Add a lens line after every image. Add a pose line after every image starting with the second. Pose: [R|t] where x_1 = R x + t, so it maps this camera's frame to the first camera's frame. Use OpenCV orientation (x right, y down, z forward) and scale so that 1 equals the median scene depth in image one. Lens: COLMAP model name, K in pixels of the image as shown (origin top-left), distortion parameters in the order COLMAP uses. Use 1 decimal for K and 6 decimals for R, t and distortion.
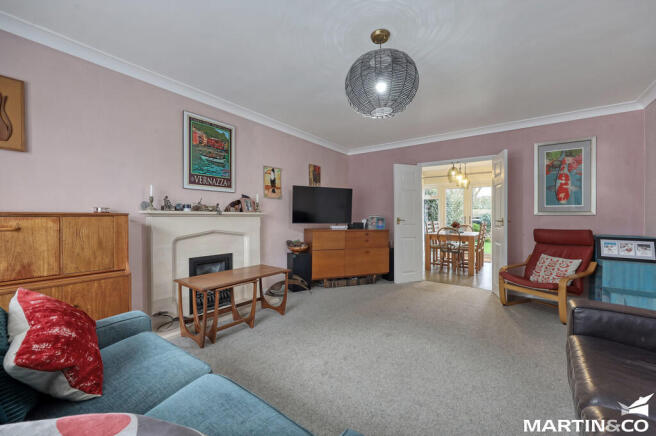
lens RADIAL K [[263.9, 0, 326.1], [0, 263.9, 217.9], [0, 0, 1]] dist [-0.000215, -0.000009]
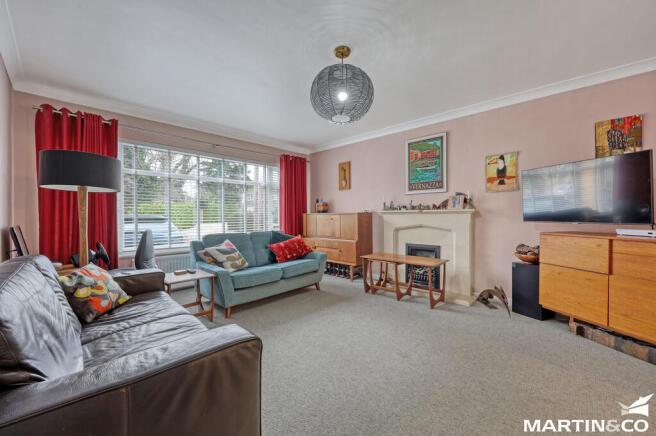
lens RADIAL K [[263.9, 0, 326.1], [0, 263.9, 217.9], [0, 0, 1]] dist [-0.000215, -0.000009]
pose [[-0.137113, -0.000608, -0.990555, 0.861329], [-0.006975, 0.999976, 0.000352, 0.016628], [0.990531, 0.006957, -0.137113, 0.696615]]
